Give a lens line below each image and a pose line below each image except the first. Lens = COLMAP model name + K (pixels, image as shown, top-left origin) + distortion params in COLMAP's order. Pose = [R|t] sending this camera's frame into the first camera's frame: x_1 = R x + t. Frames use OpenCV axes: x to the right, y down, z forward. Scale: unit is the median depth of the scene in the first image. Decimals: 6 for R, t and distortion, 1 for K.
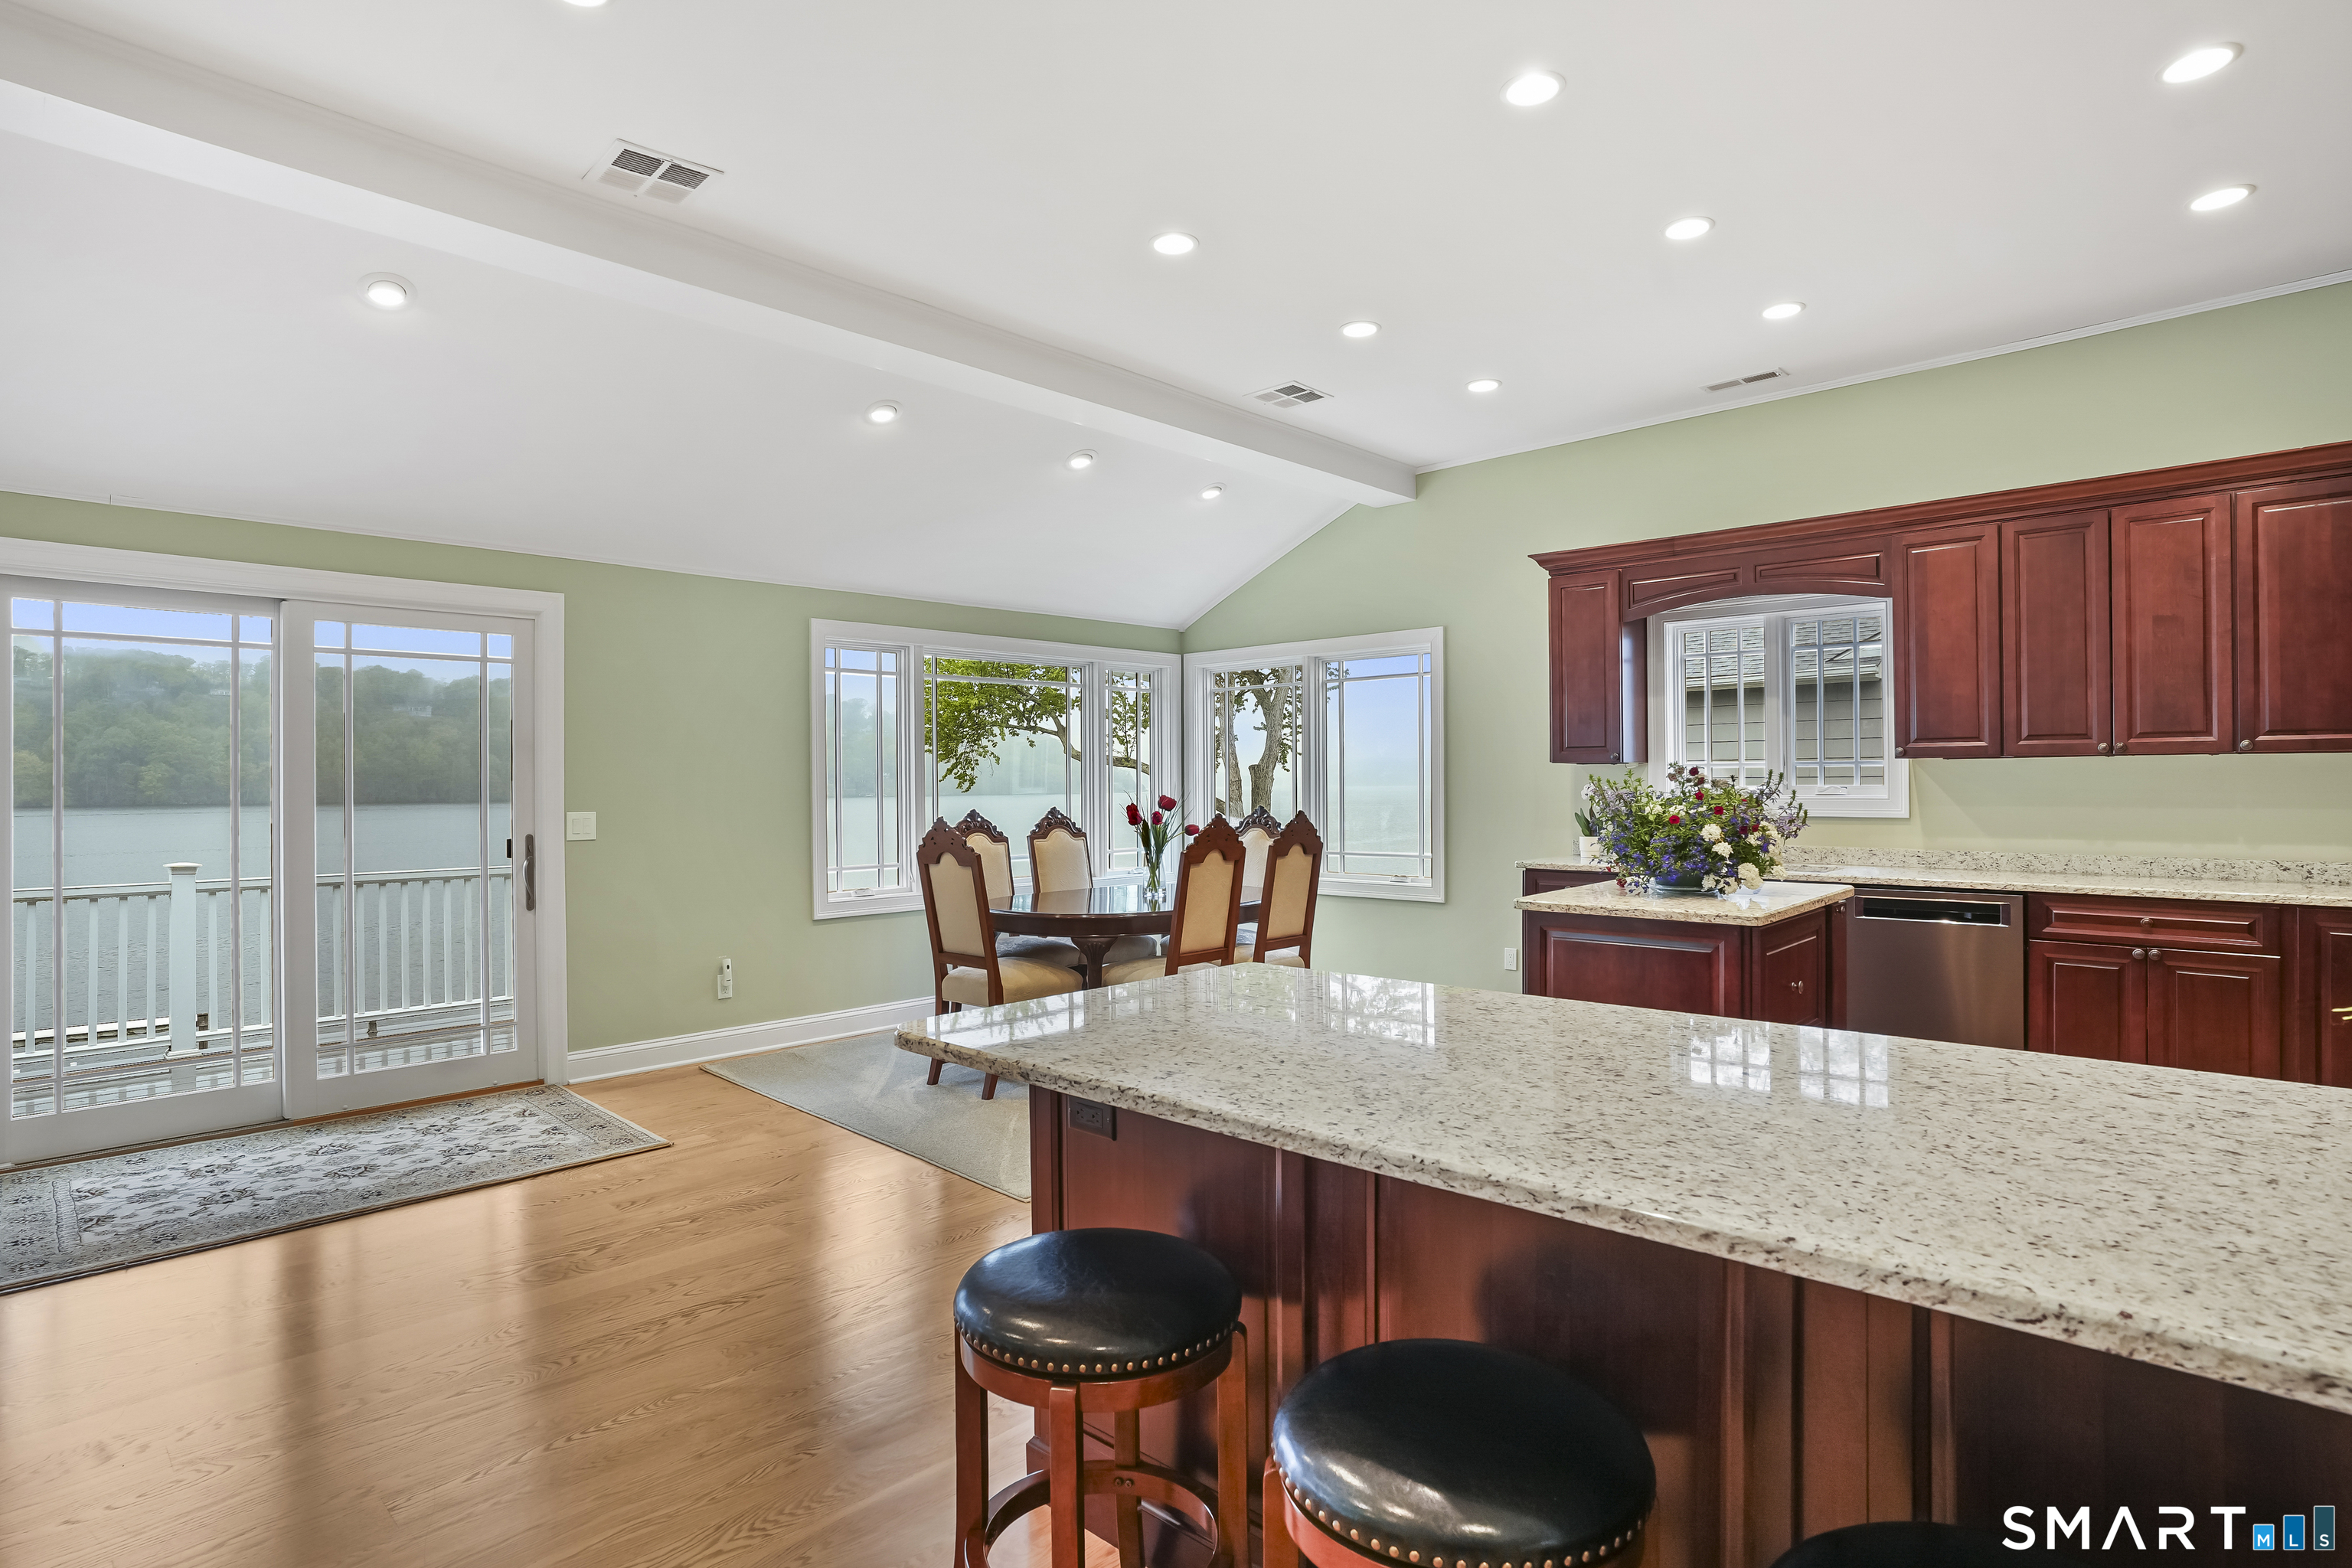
lens RADIAL K [[1186.2, 0, 1144.7], [0, 1186.2, 781.8], [0, 0, 1]] dist [-0.002862, -0.000349]
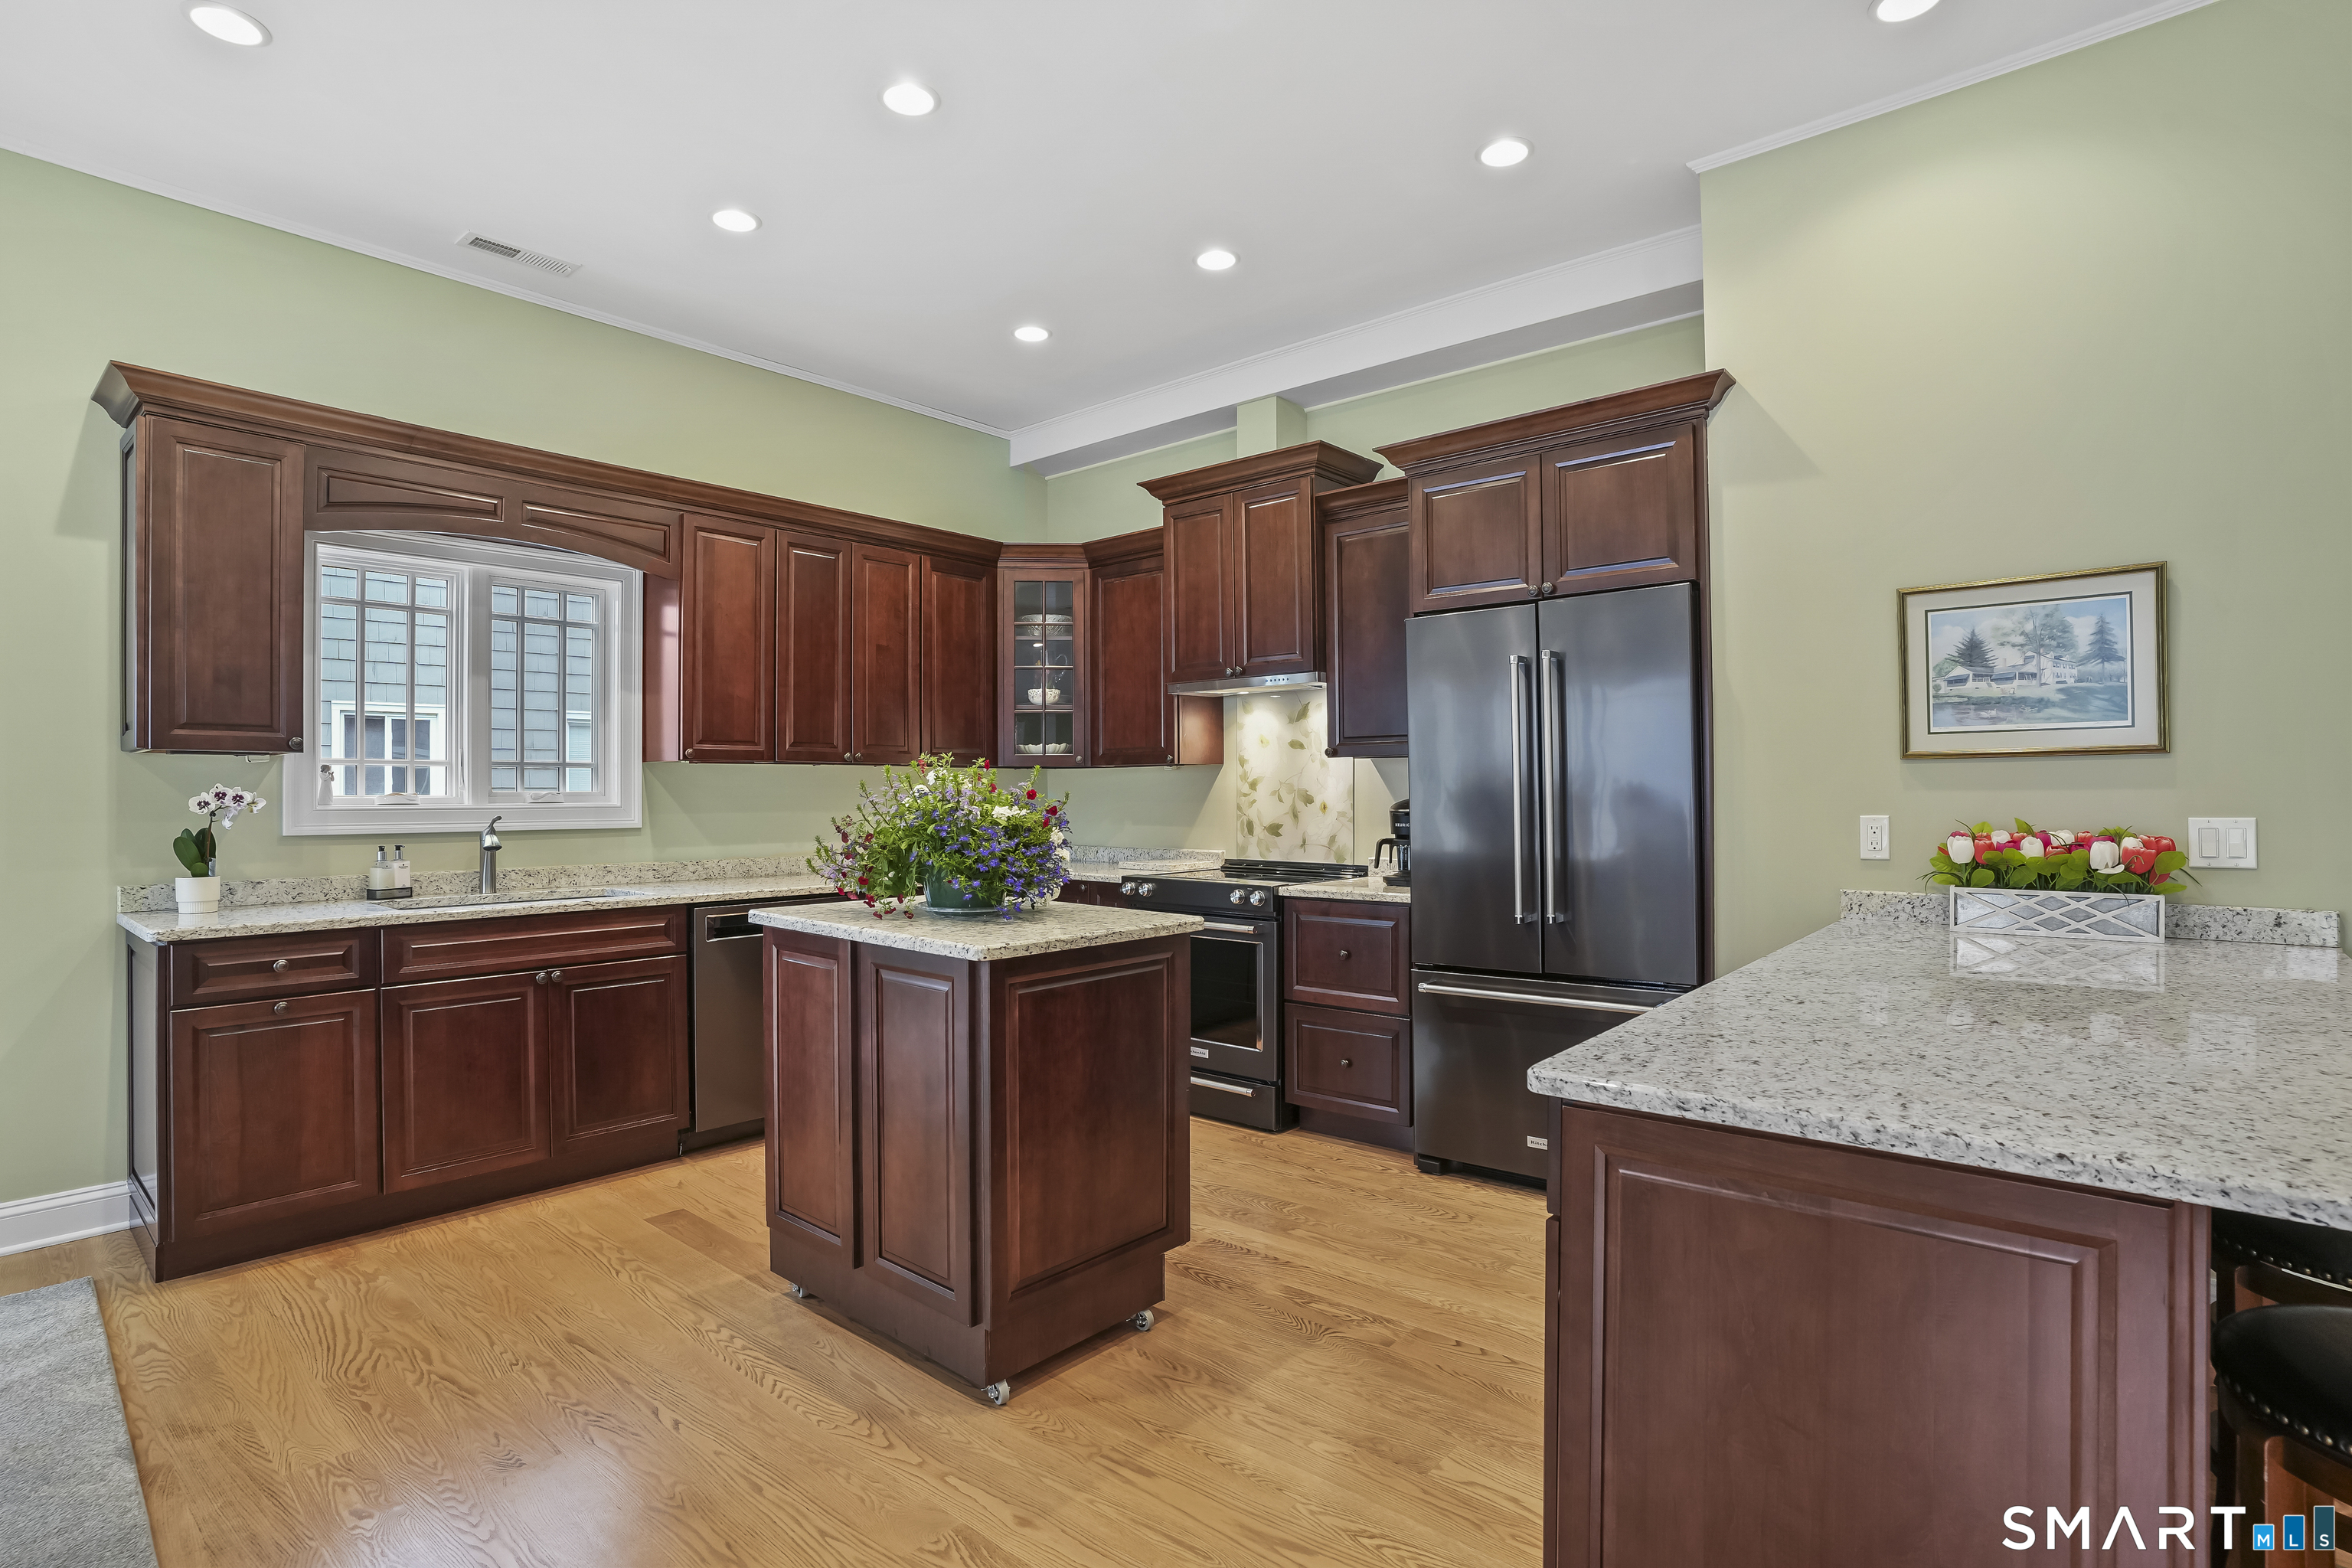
lens RADIAL K [[1158.2, 0, 1182.1], [0, 1158.2, 794.3], [0, 0, 1]] dist [-0.043908, 0.024250]
pose [[-0.047929, 0.006742, 0.998828, -0.156305], [0.004929, 0.999967, -0.006514, 0.008219], [-0.998839, 0.004611, -0.047960, 0.412342]]
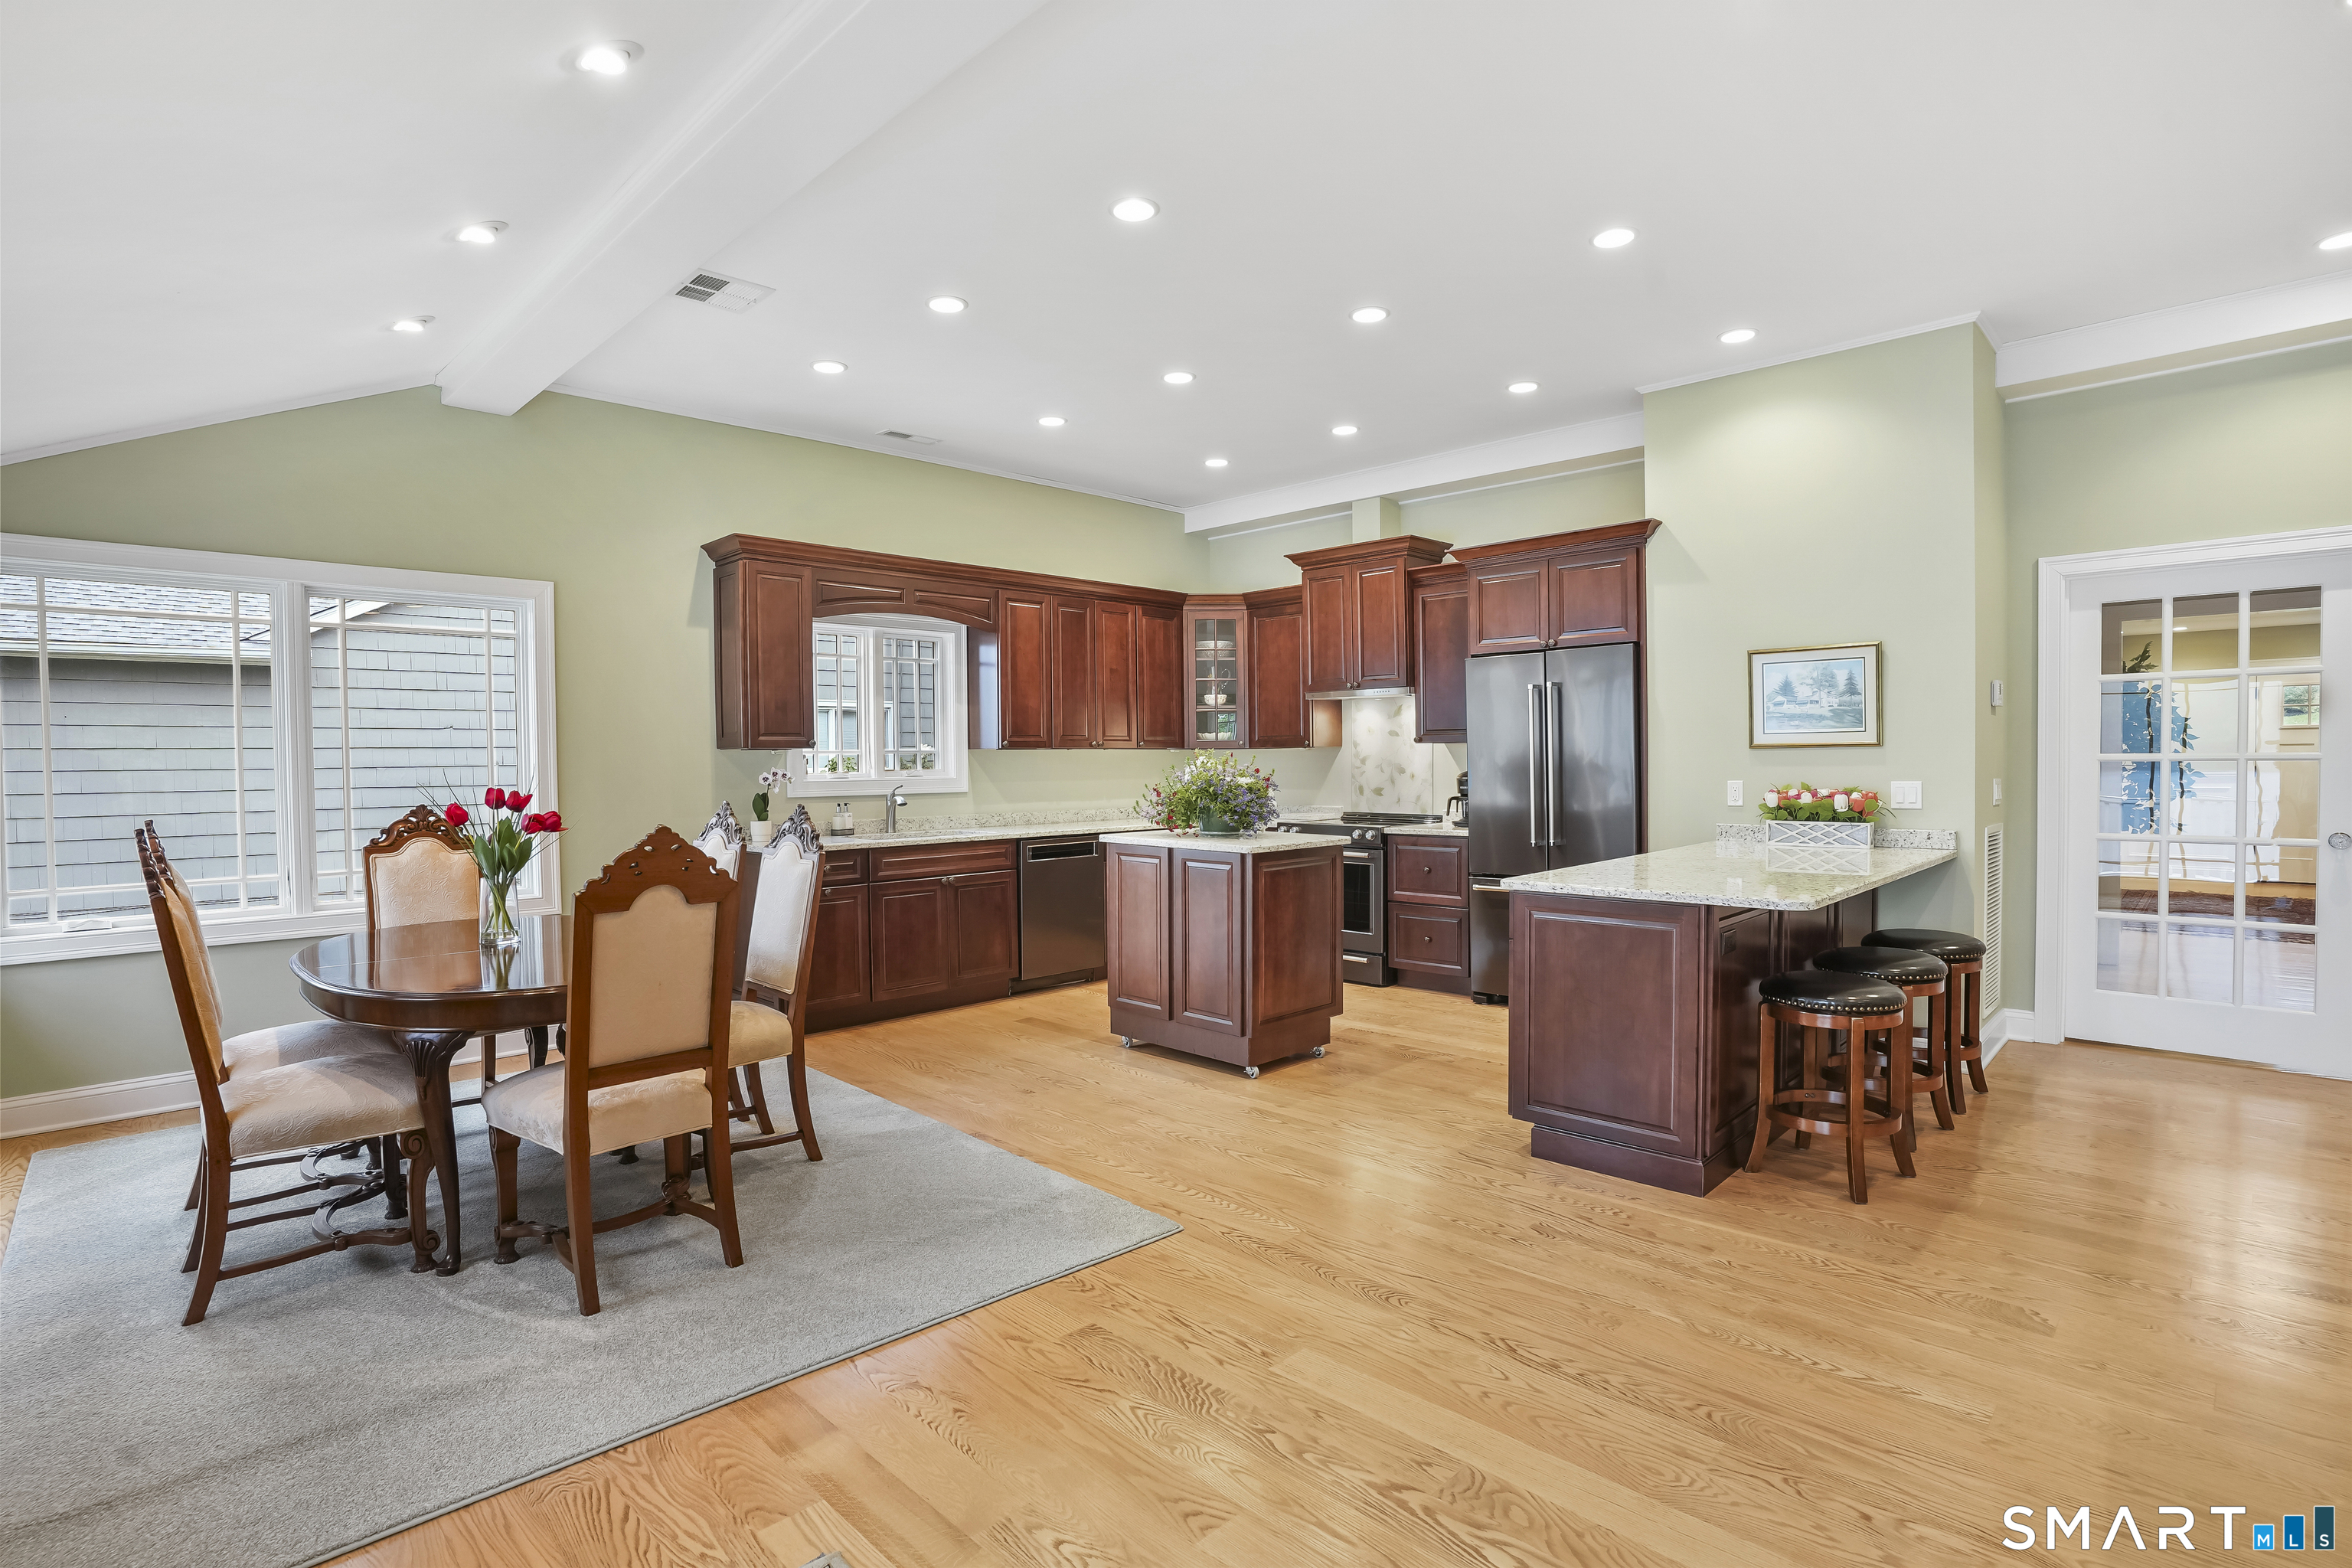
lens RADIAL K [[1158.2, 0, 1182.1], [0, 1158.2, 794.3], [0, 0, 1]] dist [-0.043908, 0.024250]
pose [[0.019478, -0.022806, 0.999550, -0.456037], [0.010737, 0.999687, 0.022600, 0.003386], [-0.999753, 0.010292, 0.019717, 0.470705]]
